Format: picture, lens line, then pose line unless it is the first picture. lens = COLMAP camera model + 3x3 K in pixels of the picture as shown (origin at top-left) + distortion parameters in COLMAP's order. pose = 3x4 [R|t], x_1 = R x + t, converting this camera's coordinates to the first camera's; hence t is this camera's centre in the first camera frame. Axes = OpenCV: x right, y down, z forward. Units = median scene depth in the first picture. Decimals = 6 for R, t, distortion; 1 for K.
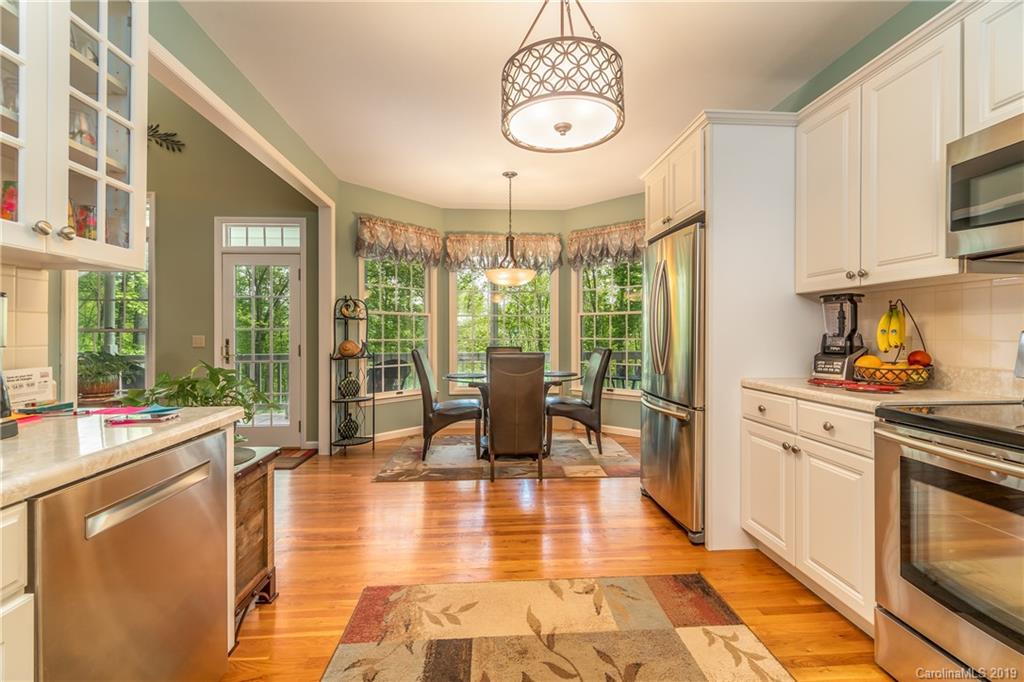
lens RADIAL K [[439.0, 0, 514.7], [0, 439.0, 337.5], [0, 0, 1]] dist [-0.008900, 0.000341]
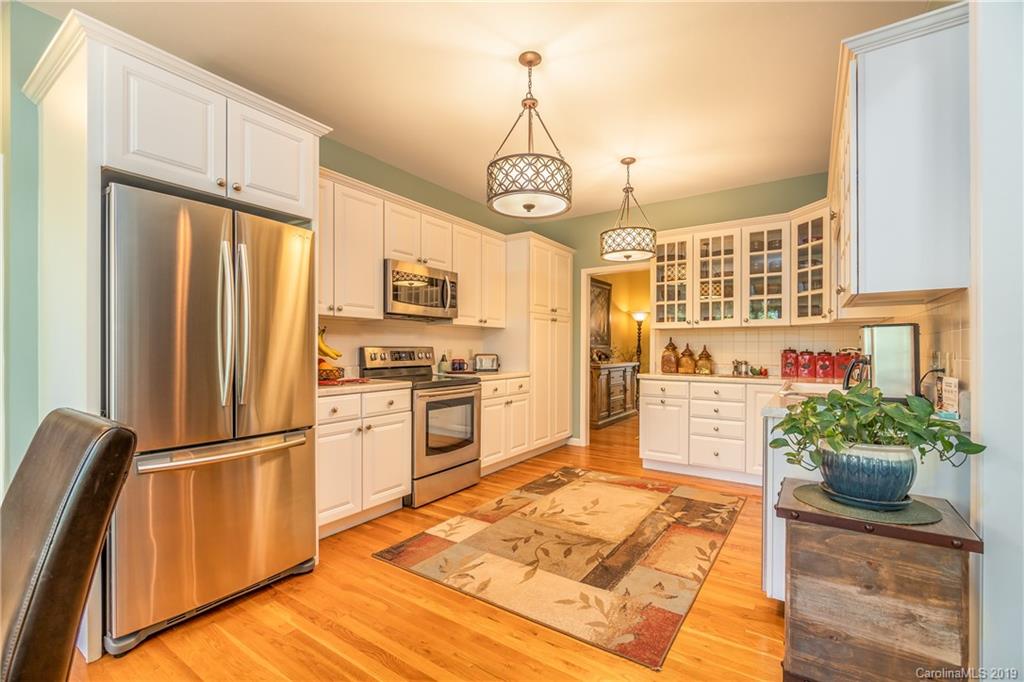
lens RADIAL K [[439.0, 0, 515.9], [0, 439.0, 347.8], [0, 0, 1]] dist [-0.008900, 0.000341]
pose [[-0.788011, 0.001151, 0.615661, -0.717556], [-0.000488, 0.999997, -0.002495, -0.004475], [-0.615661, -0.002267, -0.788008, 2.052154]]
